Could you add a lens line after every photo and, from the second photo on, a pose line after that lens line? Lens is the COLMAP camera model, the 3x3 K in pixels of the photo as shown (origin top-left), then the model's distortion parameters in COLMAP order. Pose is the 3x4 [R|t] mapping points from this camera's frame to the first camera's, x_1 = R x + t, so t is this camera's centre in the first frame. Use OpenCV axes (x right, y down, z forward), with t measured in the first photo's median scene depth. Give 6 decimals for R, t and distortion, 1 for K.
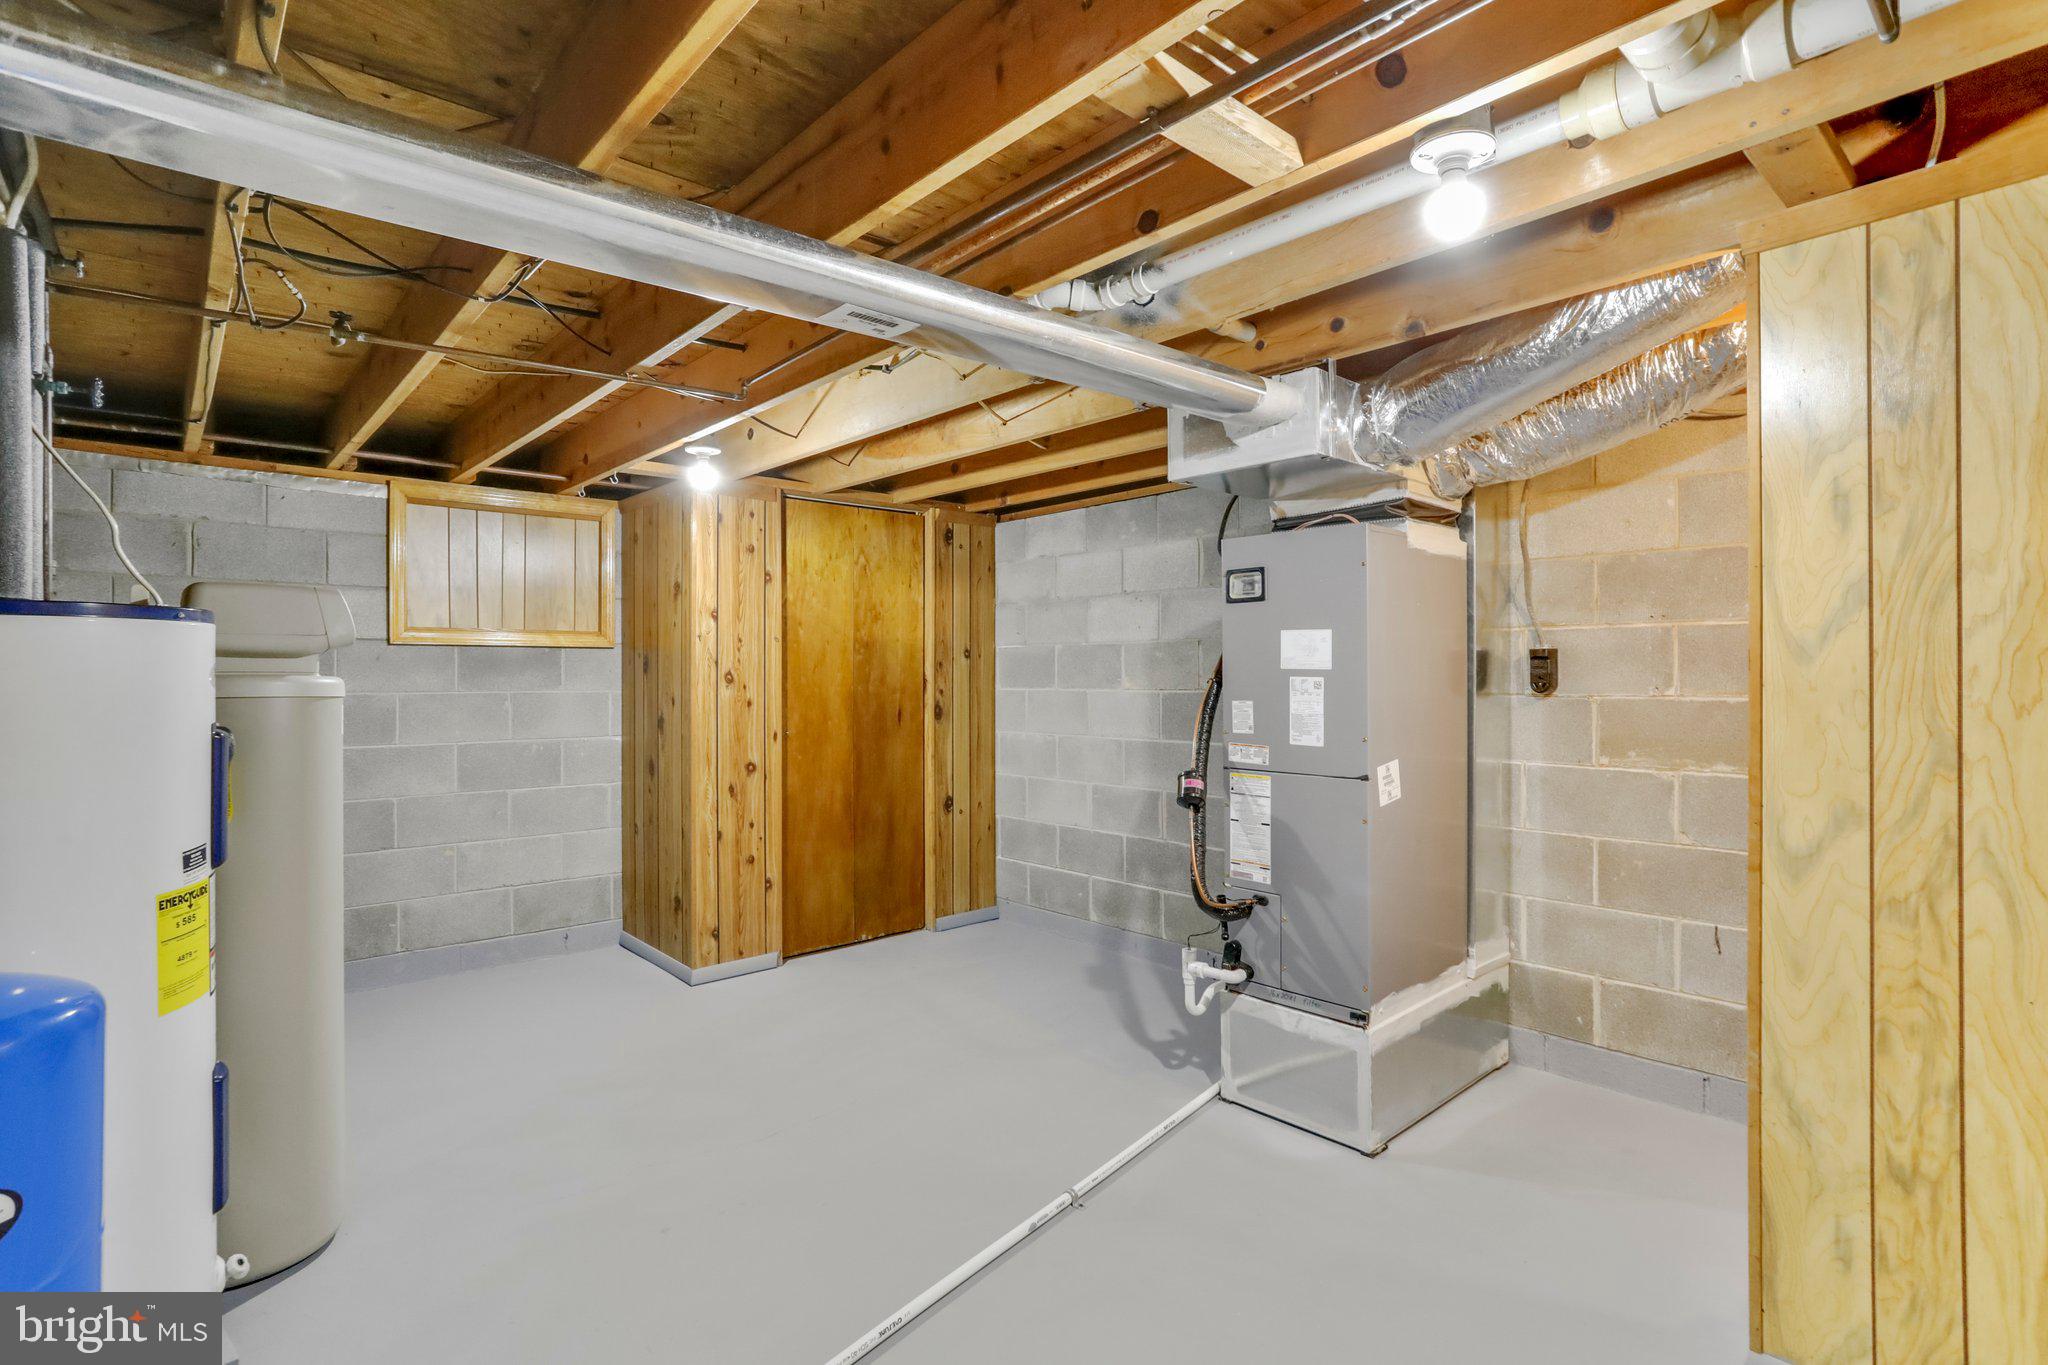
lens RADIAL K [[983.9, 0, 1028.6], [0, 983.9, 668.2], [0, 0, 1]] dist [-0.061490, 0.030178]
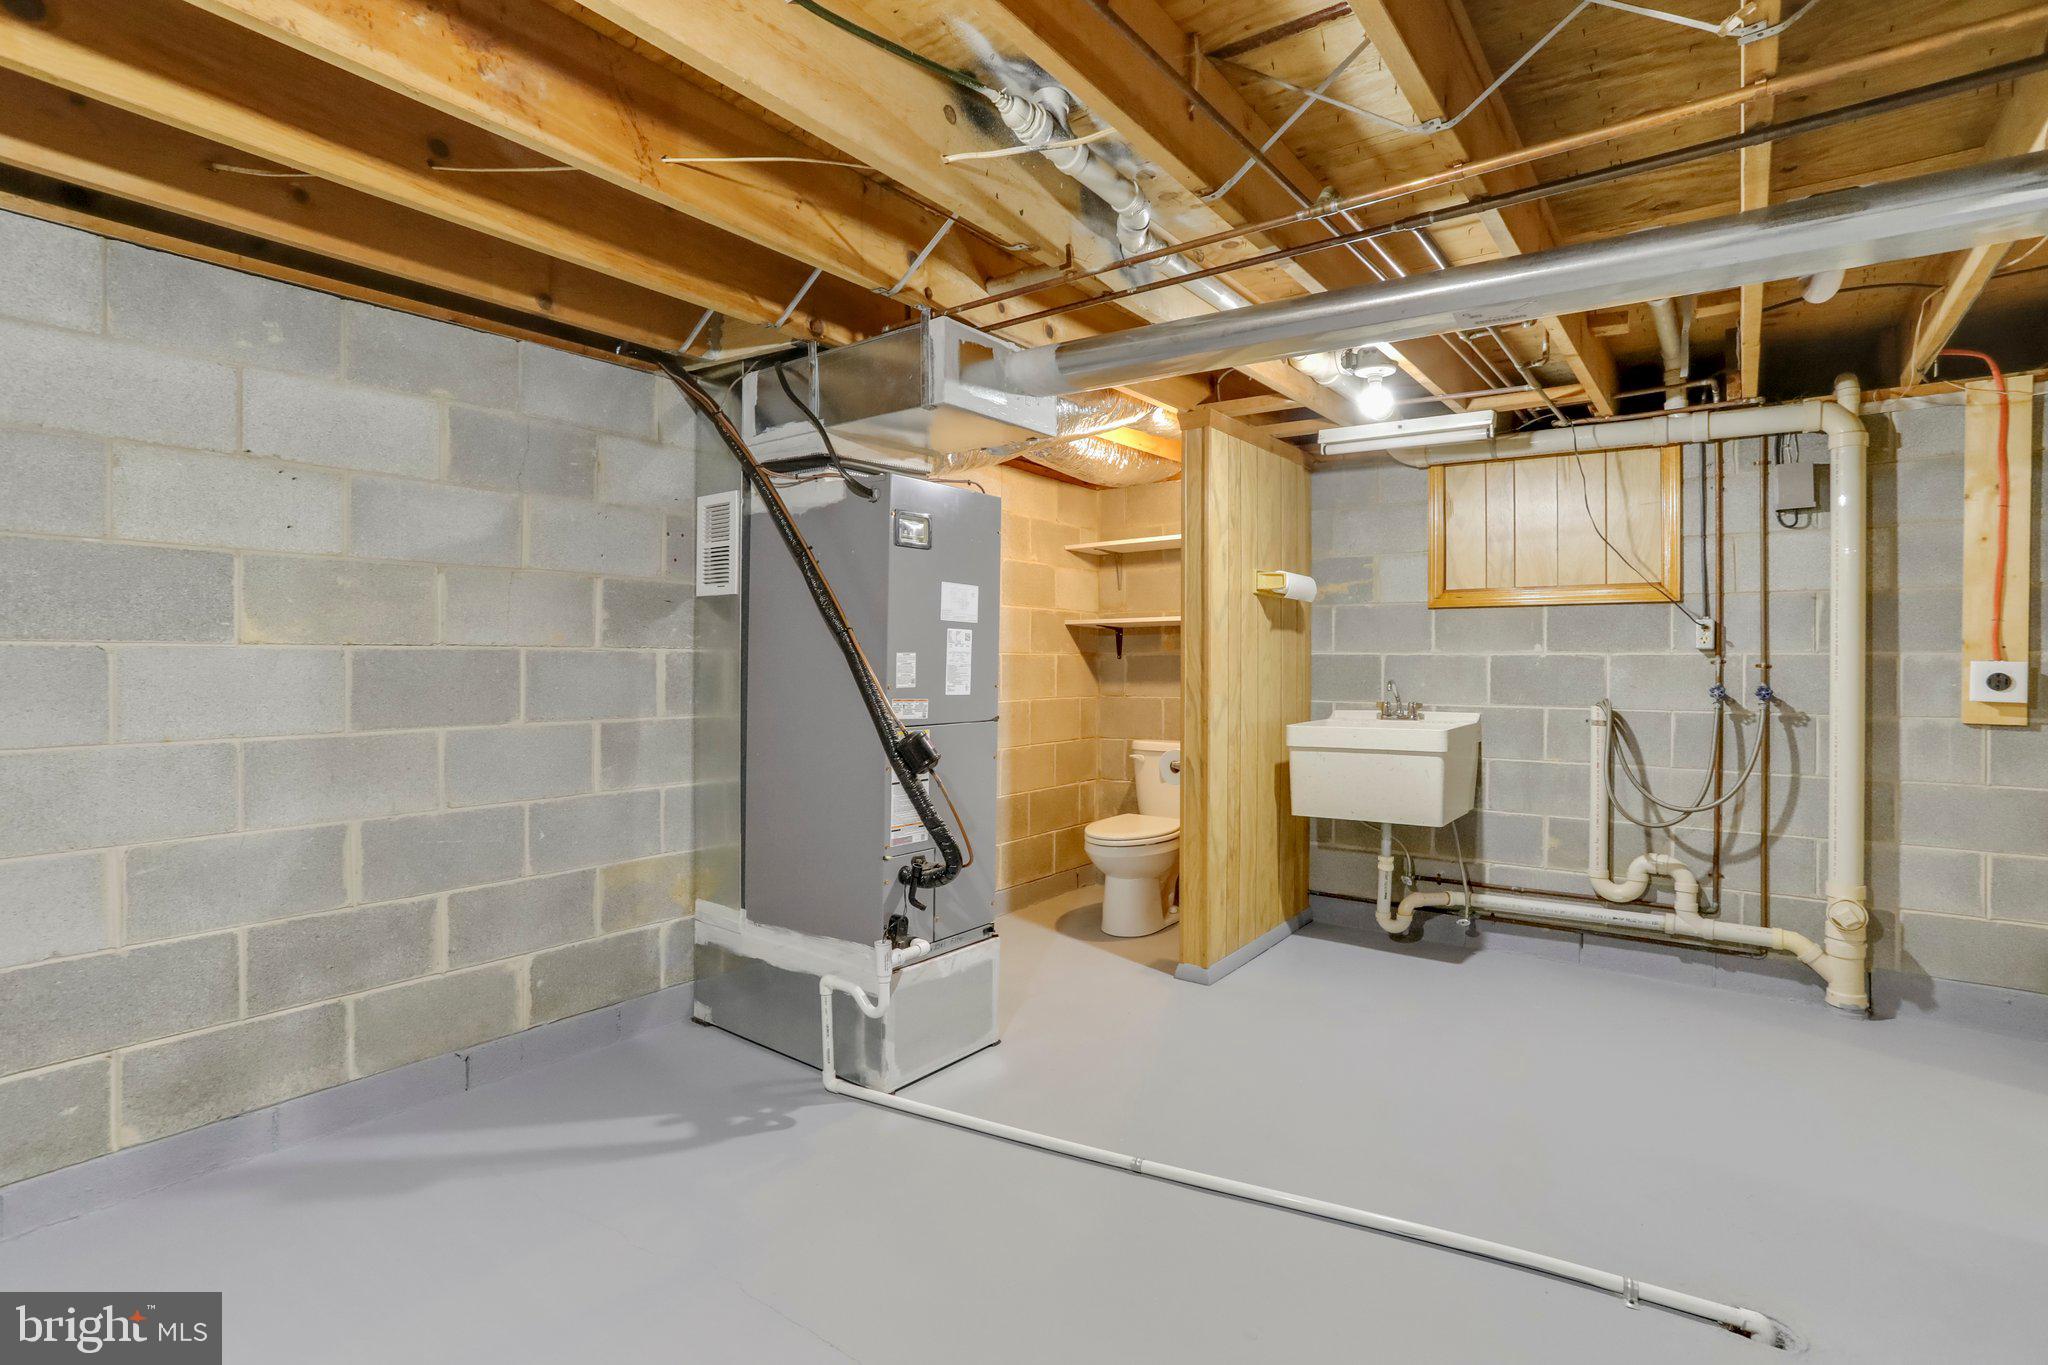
lens RADIAL K [[983.9, 0, 1028.6], [0, 983.9, 668.2], [0, 0, 1]] dist [-0.061490, 0.030178]
pose [[-0.192622, -0.001481, 0.981272, -0.662450], [-0.009619, 0.999954, -0.000379, 0.043574], [-0.981226, -0.009512, -0.192627, 0.981675]]
